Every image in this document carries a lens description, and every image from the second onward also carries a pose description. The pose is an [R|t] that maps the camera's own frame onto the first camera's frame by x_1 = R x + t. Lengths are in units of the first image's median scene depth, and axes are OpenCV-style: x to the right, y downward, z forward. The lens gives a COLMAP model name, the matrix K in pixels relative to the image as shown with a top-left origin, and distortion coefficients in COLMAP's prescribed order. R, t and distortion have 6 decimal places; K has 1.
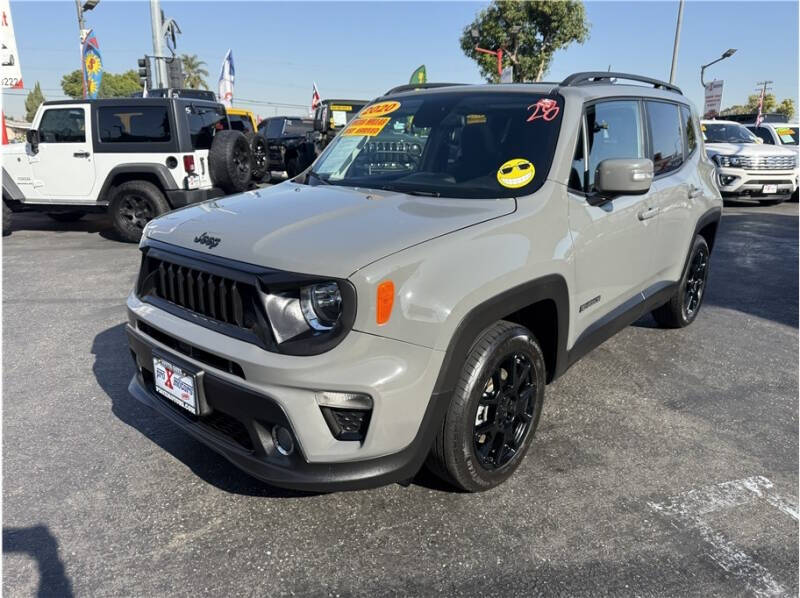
lens RADIAL K [[562.9, 0, 395.3], [0, 562.9, 308.6], [0, 0, 1]] dist [0.020644, -0.020903]
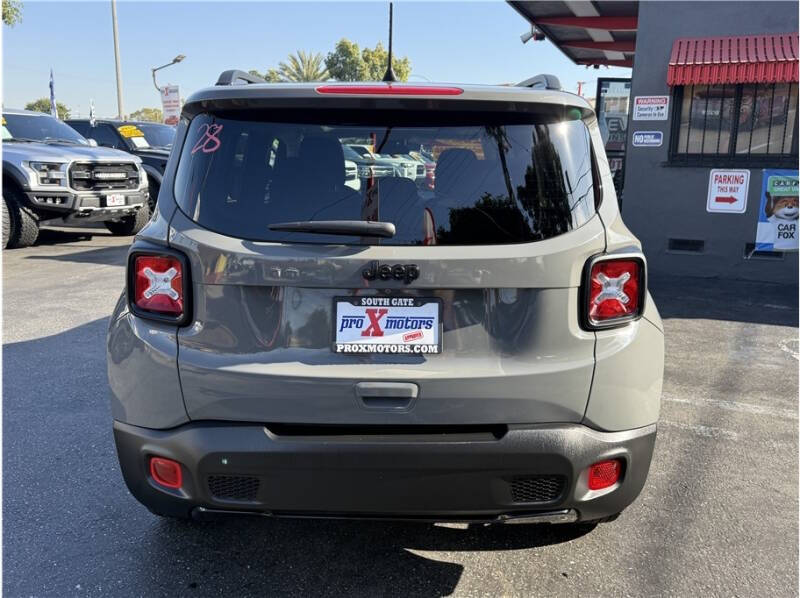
lens RADIAL K [[656.6, 0, 401.9], [0, 656.6, 302.6], [0, 0, 1]] dist [0.055383, -0.078044]
pose [[0.632589, -0.164793, 0.756752, -0.791077], [0.204632, 0.977942, 0.041903, -0.100447], [-0.746965, 0.128349, 0.652358, 0.222280]]
